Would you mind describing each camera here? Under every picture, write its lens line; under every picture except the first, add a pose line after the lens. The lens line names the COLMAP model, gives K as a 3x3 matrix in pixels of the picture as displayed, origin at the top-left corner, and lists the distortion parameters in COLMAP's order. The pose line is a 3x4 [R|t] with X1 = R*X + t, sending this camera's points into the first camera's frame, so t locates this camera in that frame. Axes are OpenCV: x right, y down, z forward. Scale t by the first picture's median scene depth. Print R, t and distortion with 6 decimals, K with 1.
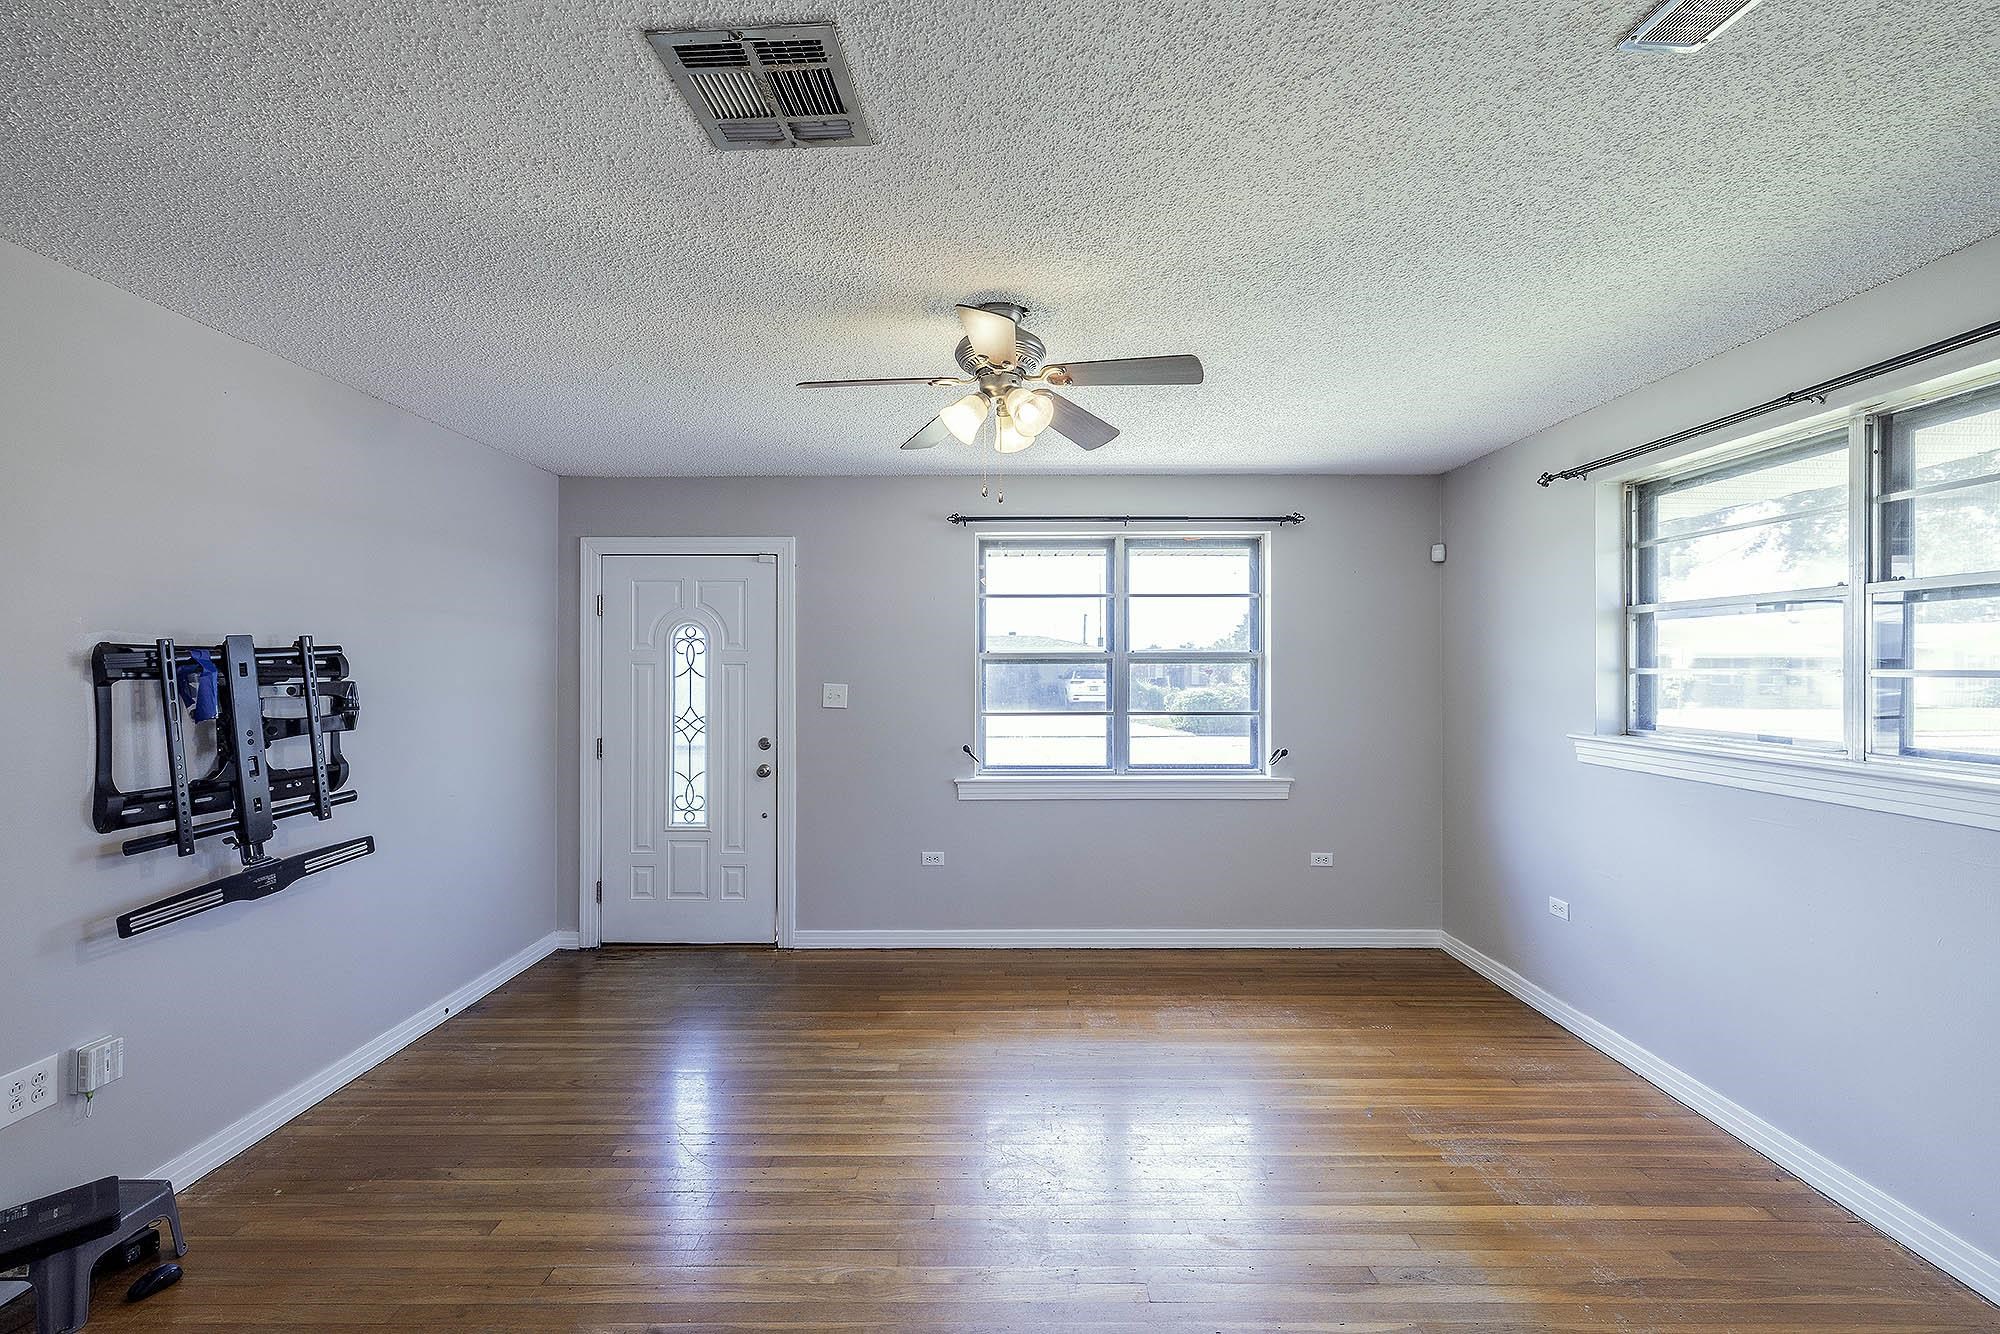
lens RADIAL K [[843.4, 0, 994.5], [0, 843.4, 673.0], [0, 0, 1]] dist [0.003470, -0.000037]
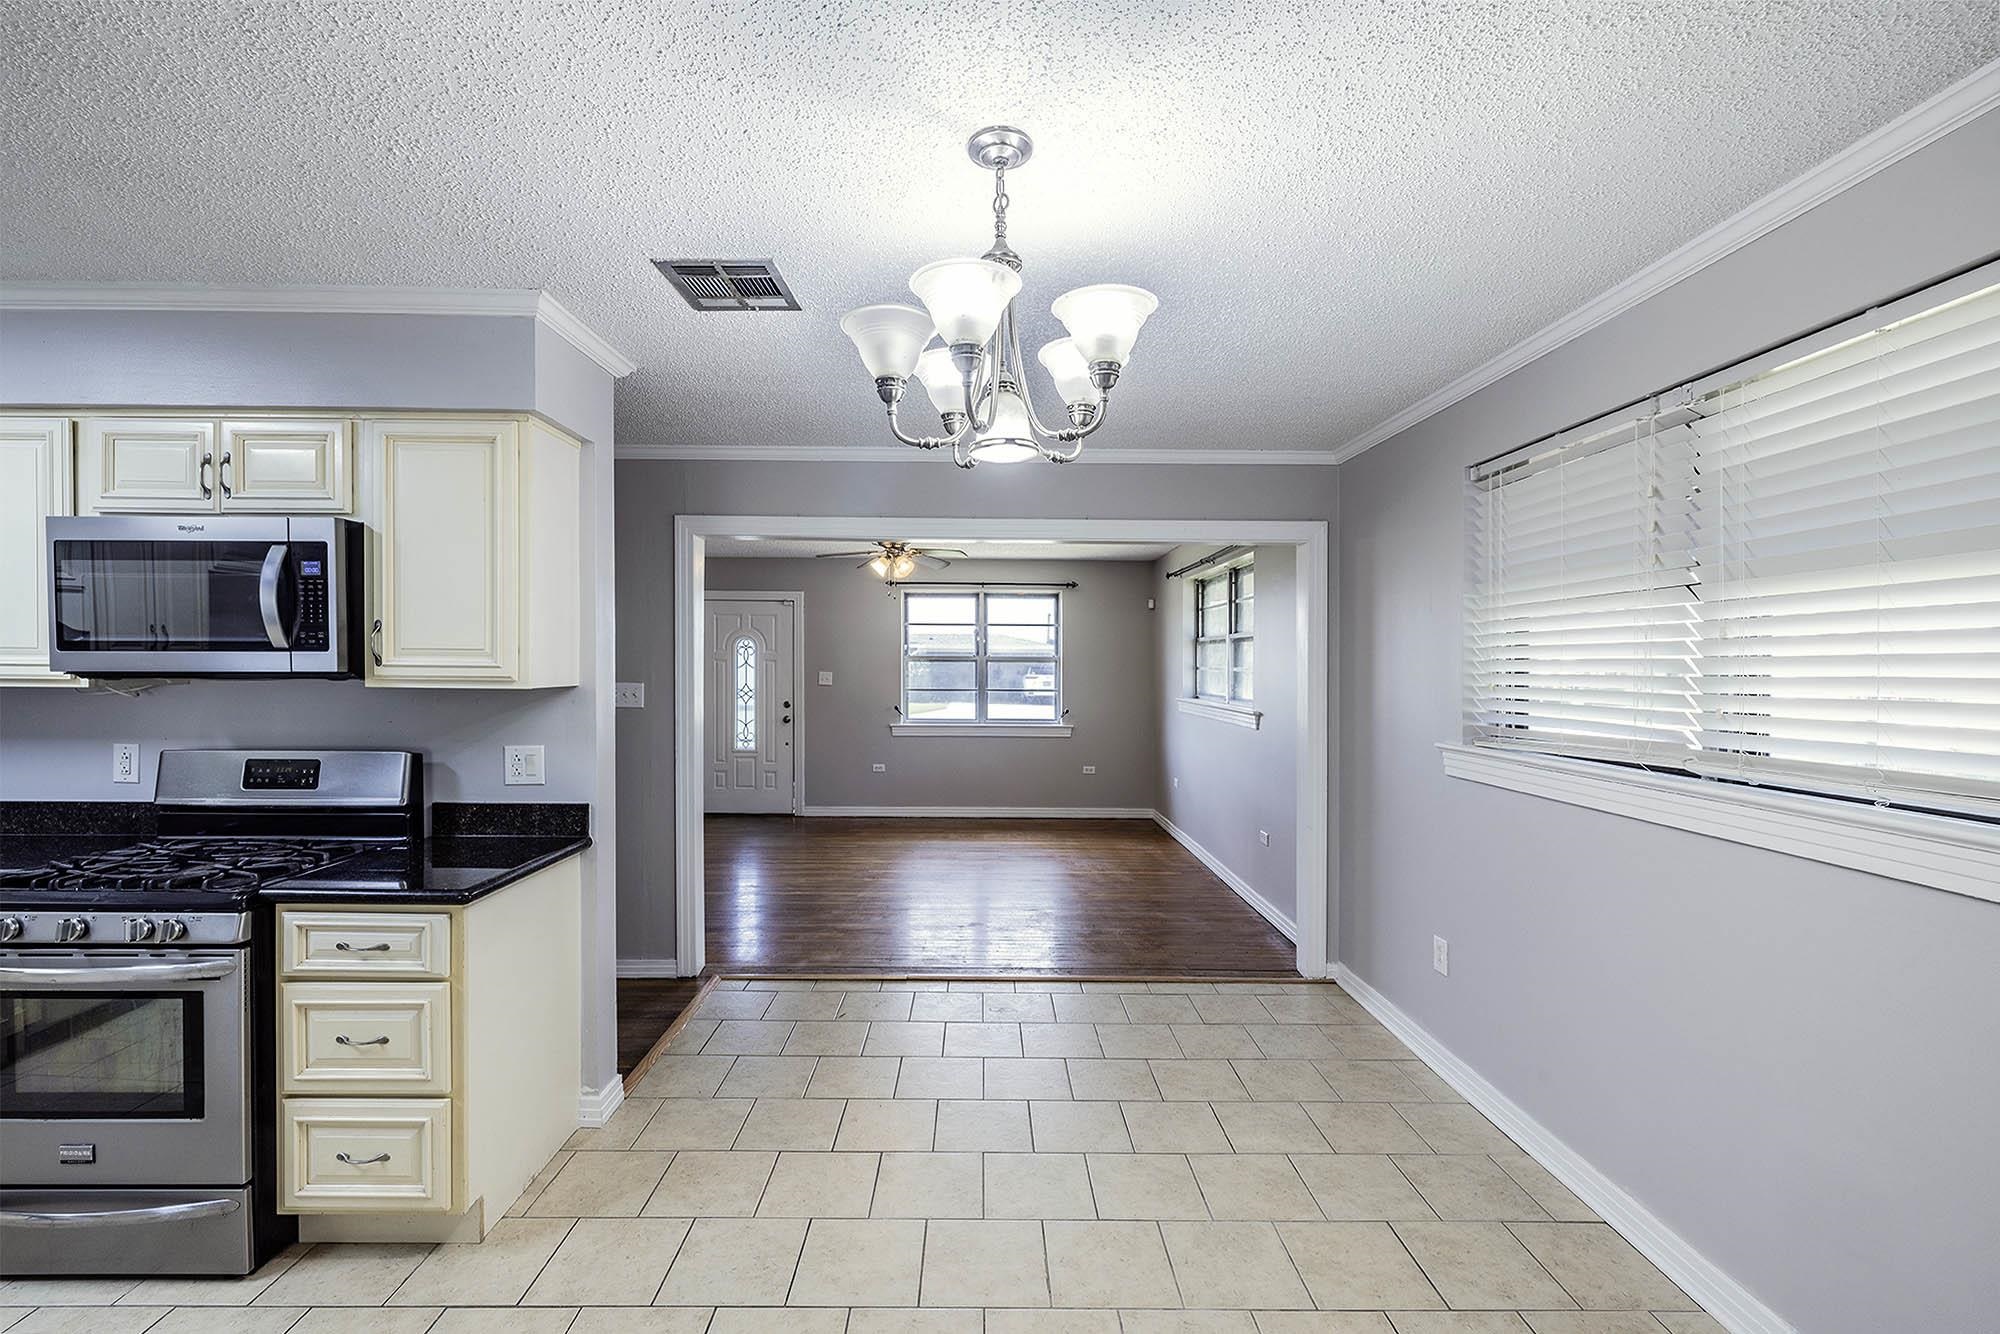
lens RADIAL K [[843.4, 0, 984.6], [0, 843.4, 678.8], [0, 0, 1]] dist [0.003470, -0.000037]
pose [[0.999967, 0.007993, 0.001155, 0.158111], [-0.008005, 0.999914, 0.010386, 0.005739], [-0.001072, -0.010395, 0.999945, -0.852301]]
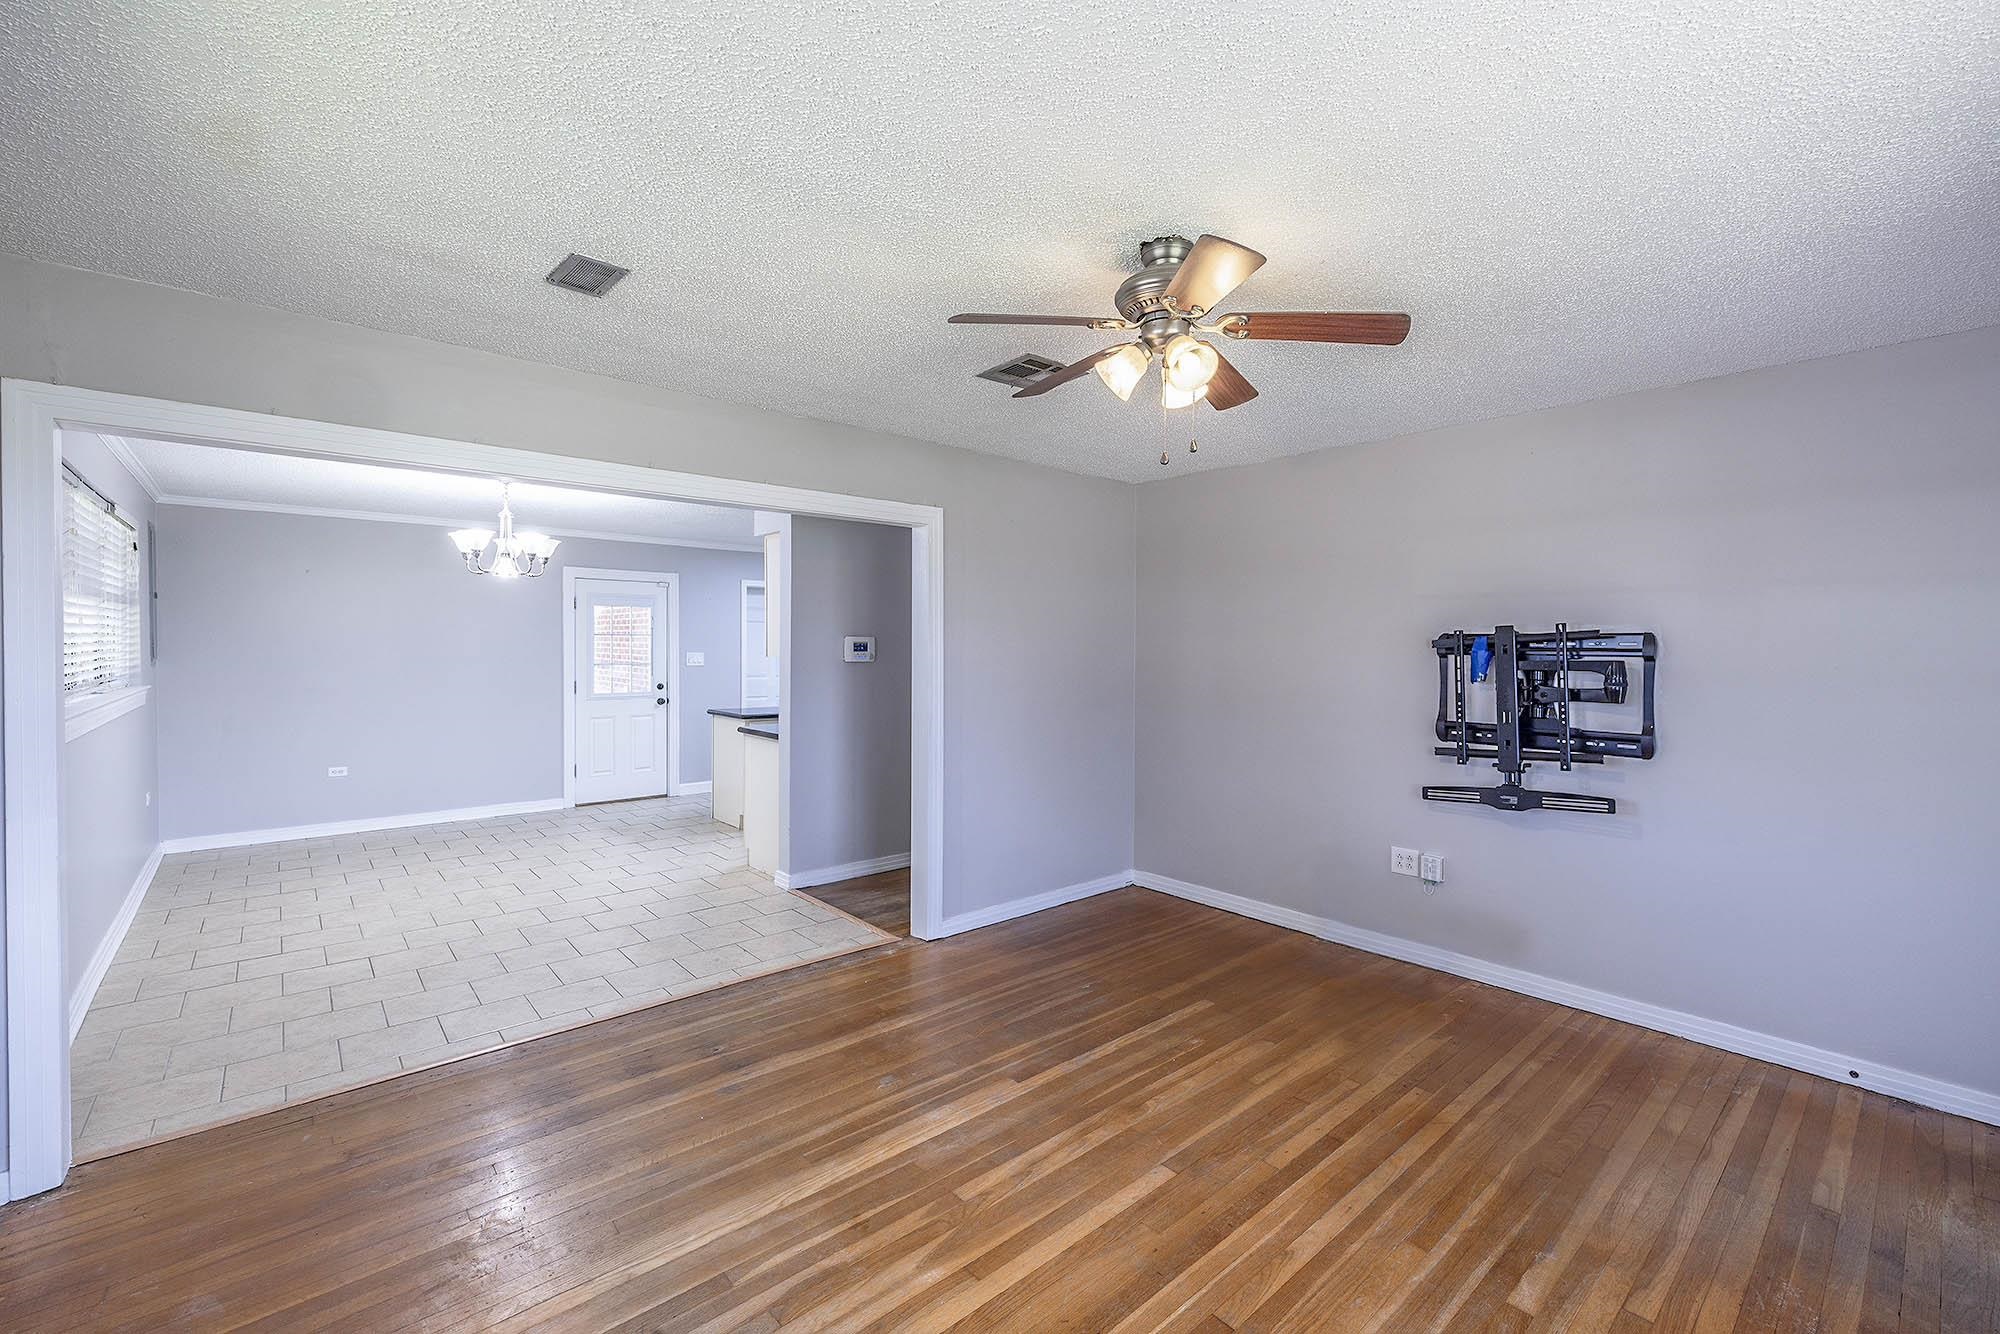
lens RADIAL K [[843.4, 0, 985.3], [0, 843.4, 663.2], [0, 0, 1]] dist [0.003470, -0.000037]
pose [[-0.760663, 0.011392, -0.649047, 0.411455], [-0.008511, 0.999585, 0.027518, -0.007166], [0.649091, 0.026456, -0.760250, 0.868658]]
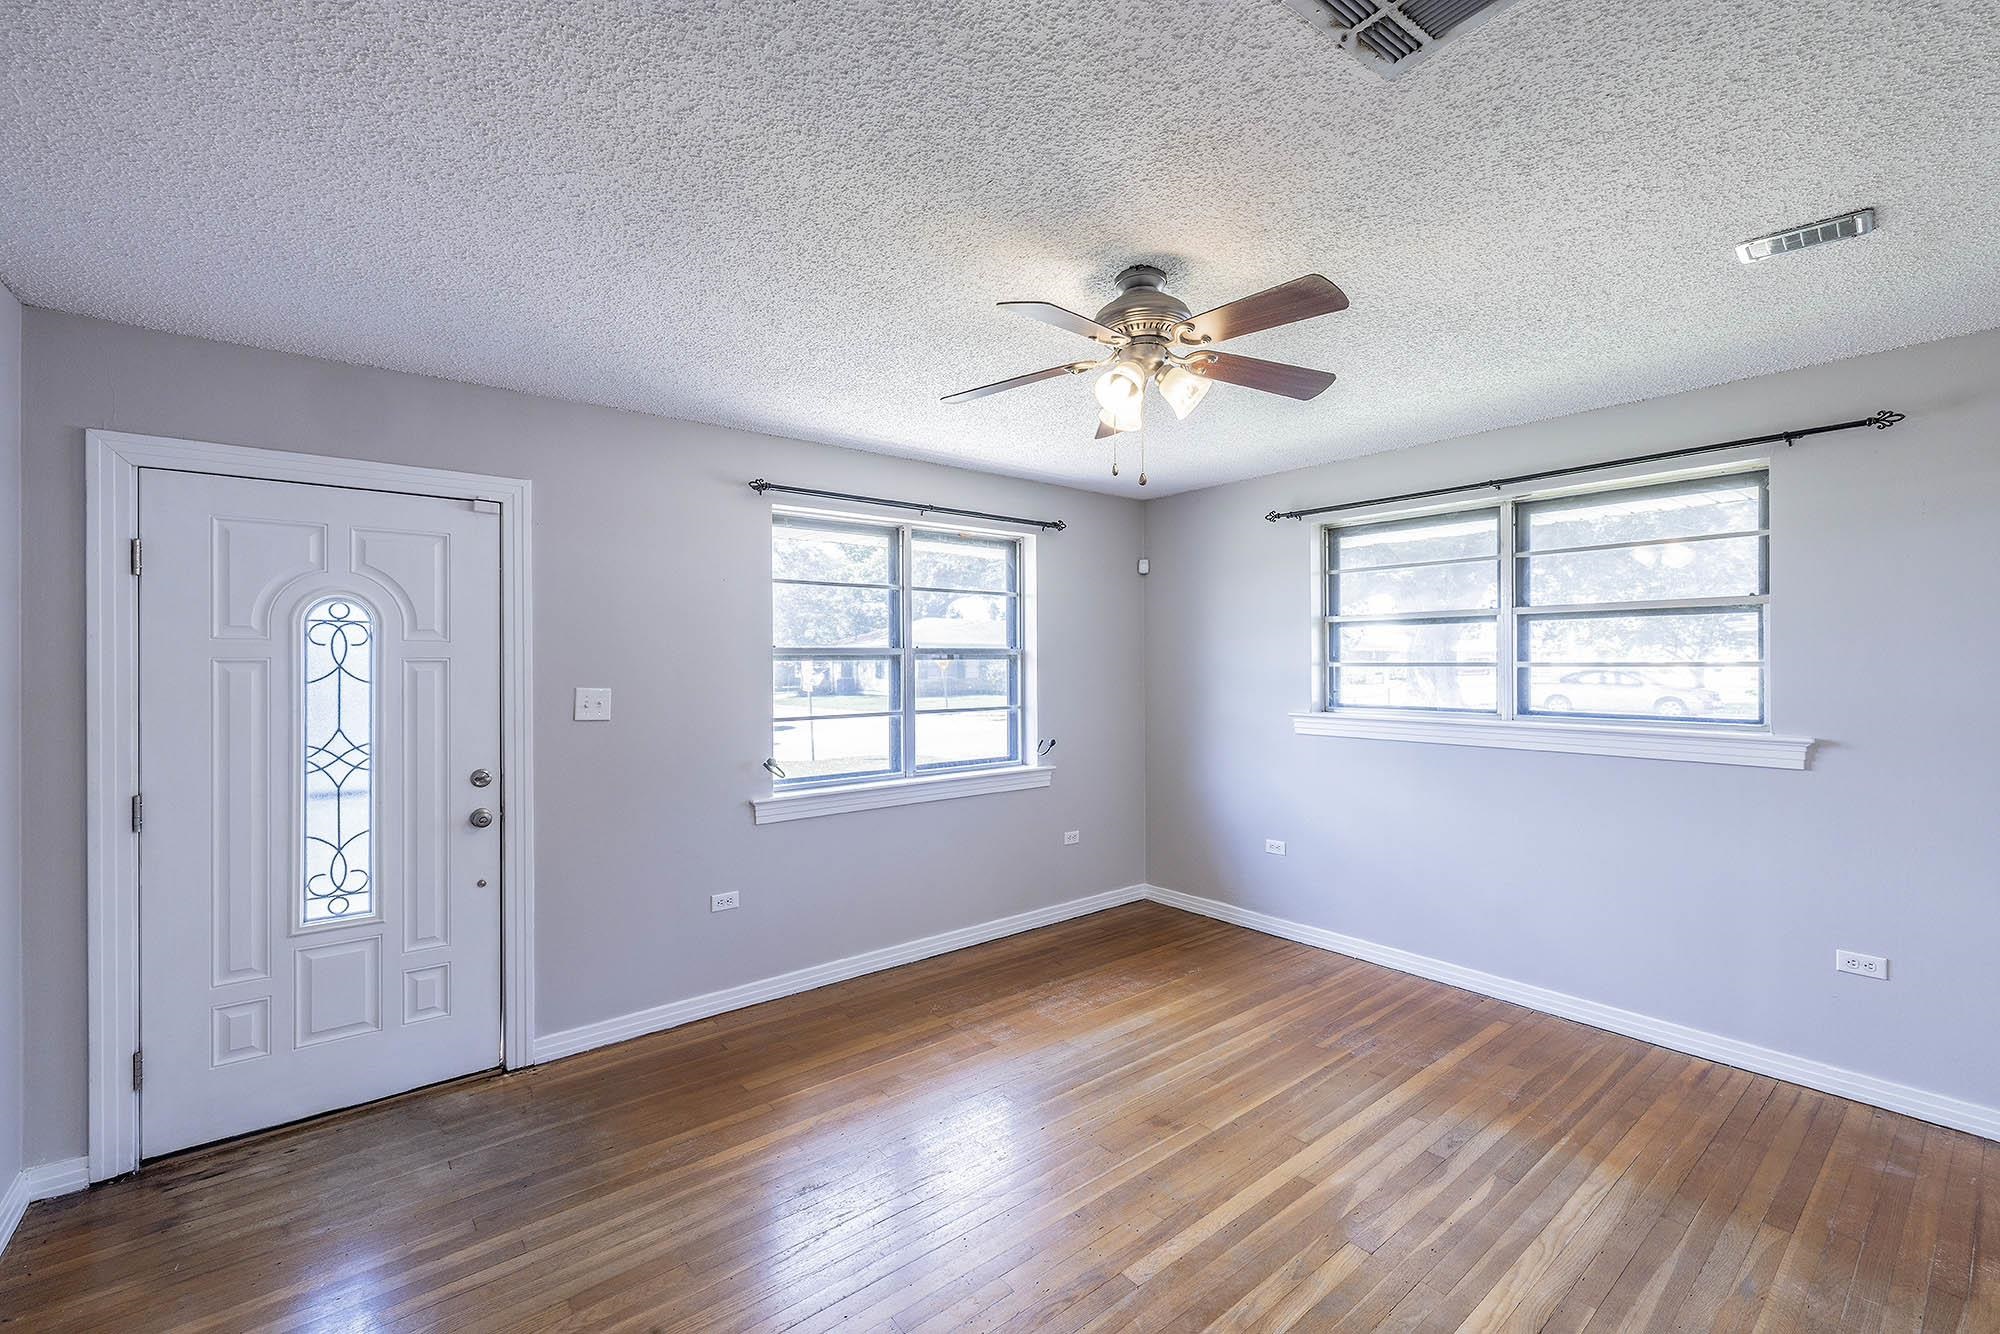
lens RADIAL K [[843.4, 0, 991.4], [0, 843.4, 667.0], [0, 0, 1]] dist [0.003470, -0.000037]
pose [[0.776017, -0.006407, 0.630679, -0.392155], [0.010159, 0.999946, -0.002342, -0.000044], [-0.630630, 0.008225, 0.776040, 0.213966]]
